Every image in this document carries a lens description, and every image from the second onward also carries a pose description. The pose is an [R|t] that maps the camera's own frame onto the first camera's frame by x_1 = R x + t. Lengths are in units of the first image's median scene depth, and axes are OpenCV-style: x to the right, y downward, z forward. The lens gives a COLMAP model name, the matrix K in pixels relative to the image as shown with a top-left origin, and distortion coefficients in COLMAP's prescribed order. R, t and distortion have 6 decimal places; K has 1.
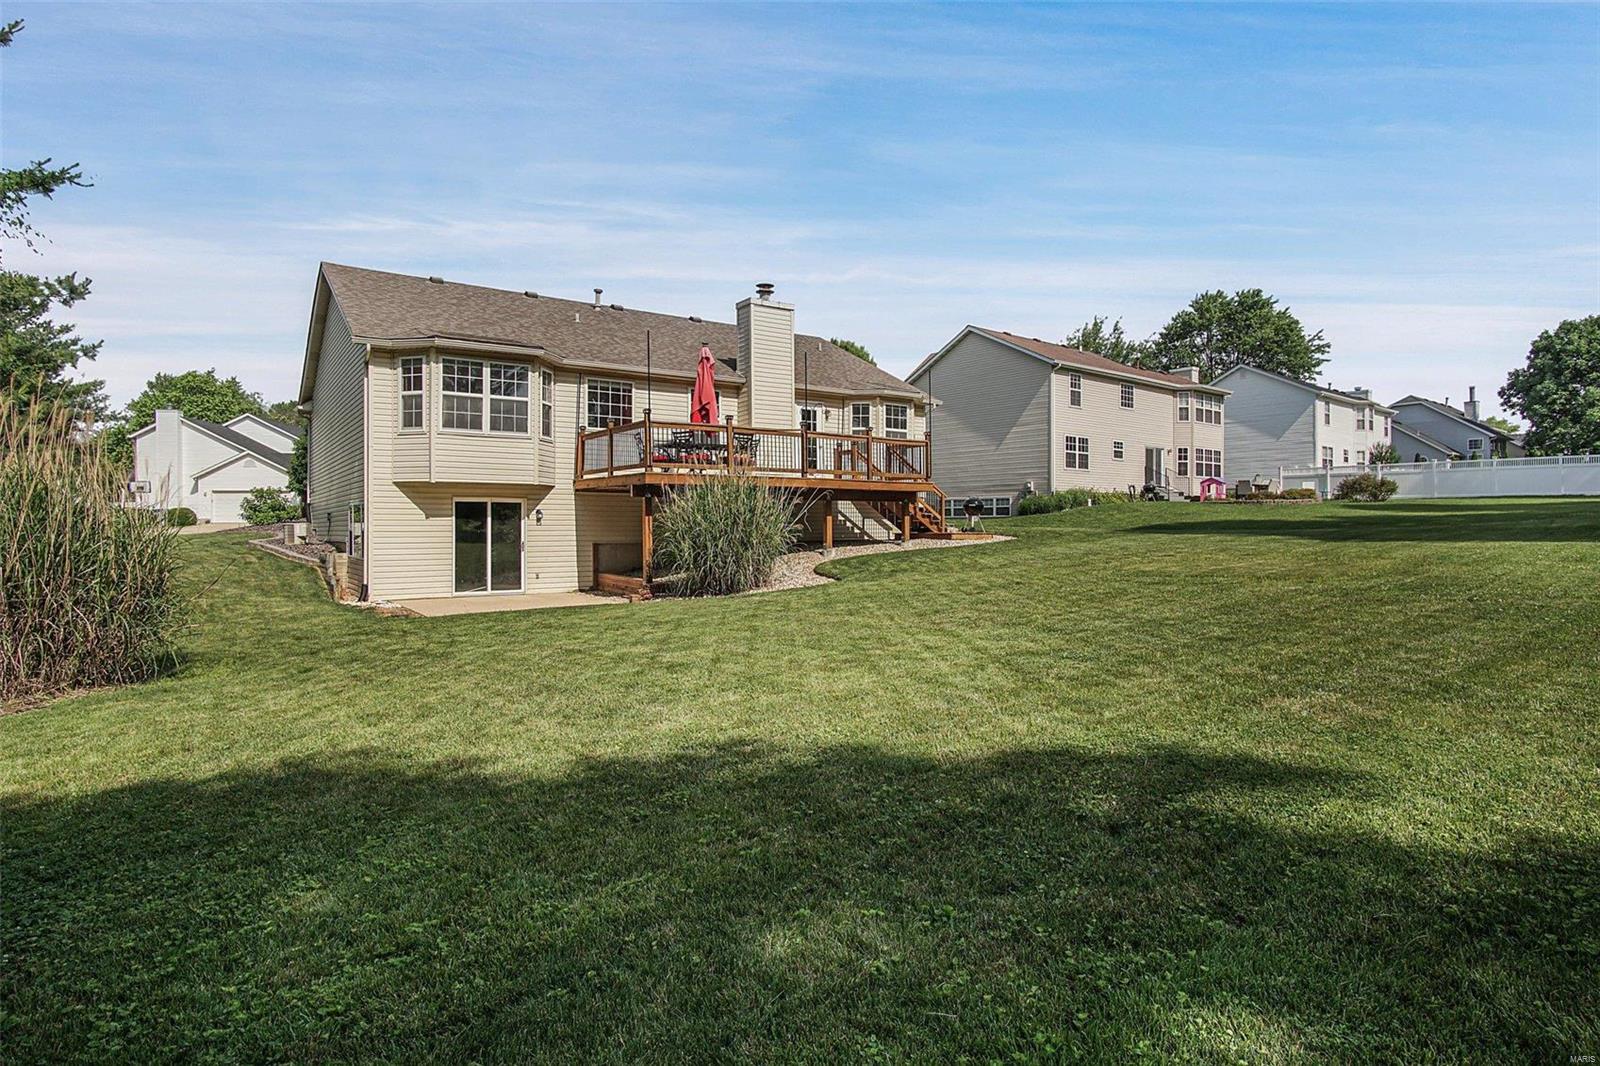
lens RADIAL K [[831.8, 0, 799.8], [0, 831.8, 505.1], [0, 0, 1]] dist [-0.003099, -0.000379]
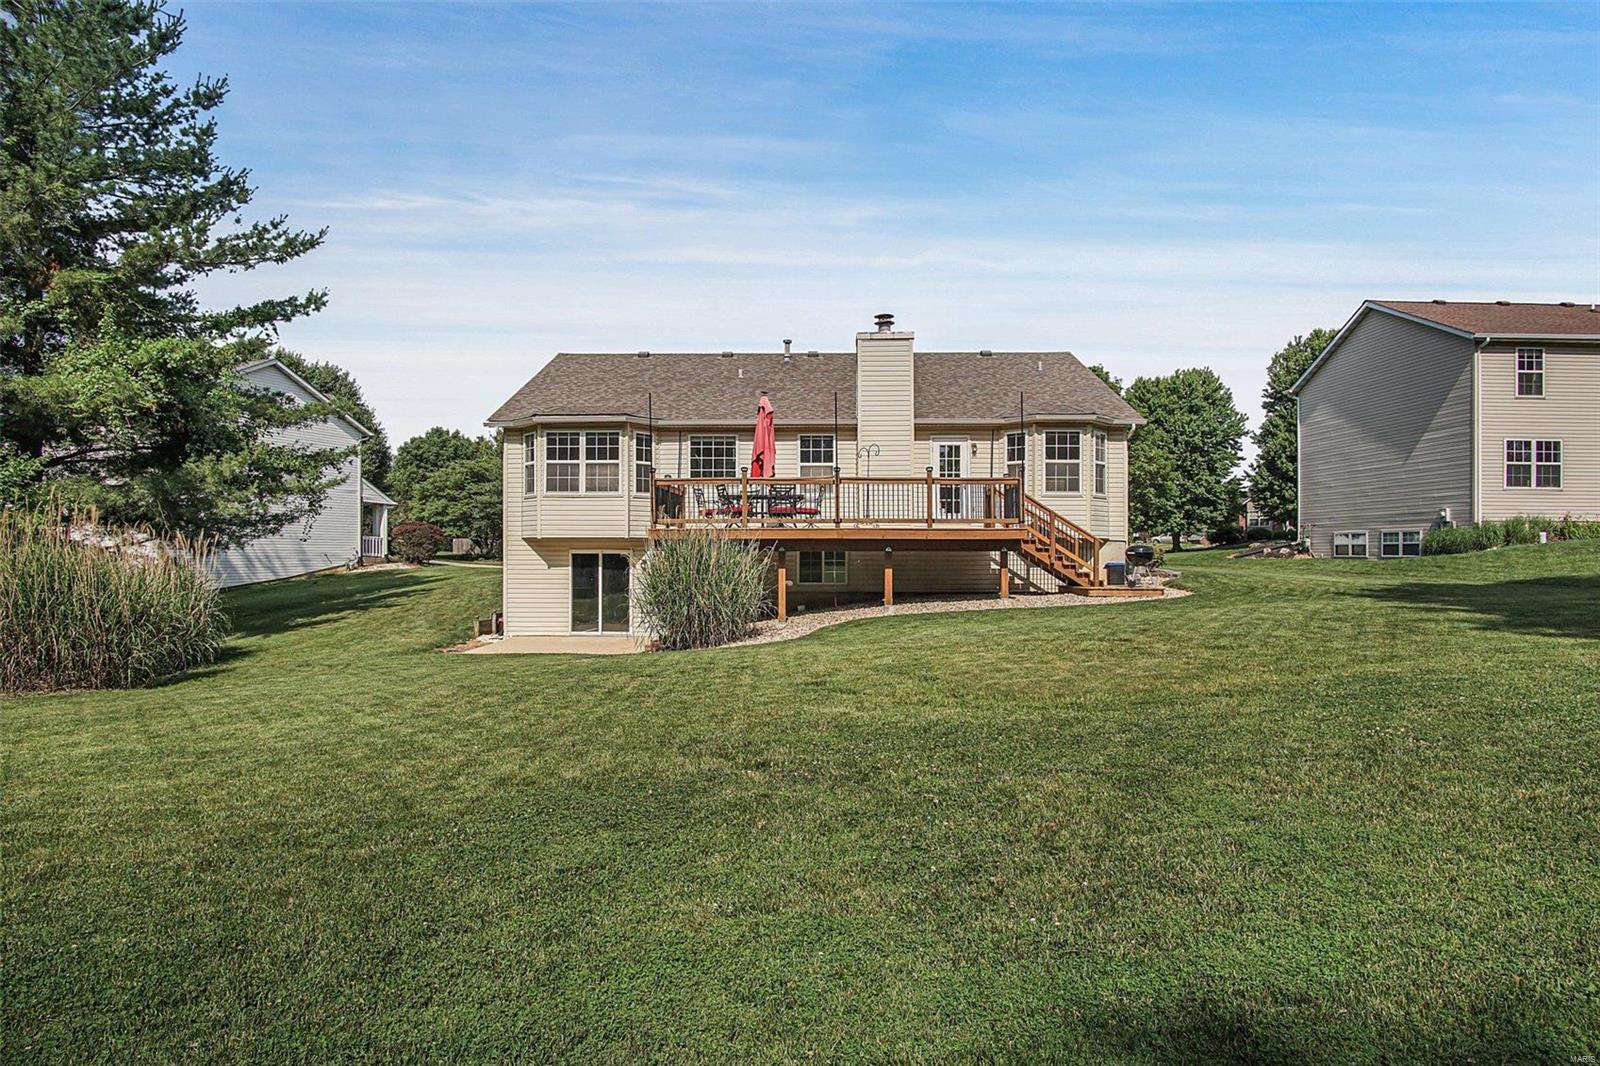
lens RADIAL K [[856.7, 0, 796.7], [0, 856.7, 533.7], [0, 0, 1]] dist [-0.010396, -0.001303]
pose [[0.826123, -0.010815, -0.563386, 0.388693], [0.011665, 0.999930, -0.002091, -0.019539], [0.563369, -0.004845, 0.826191, 0.144748]]
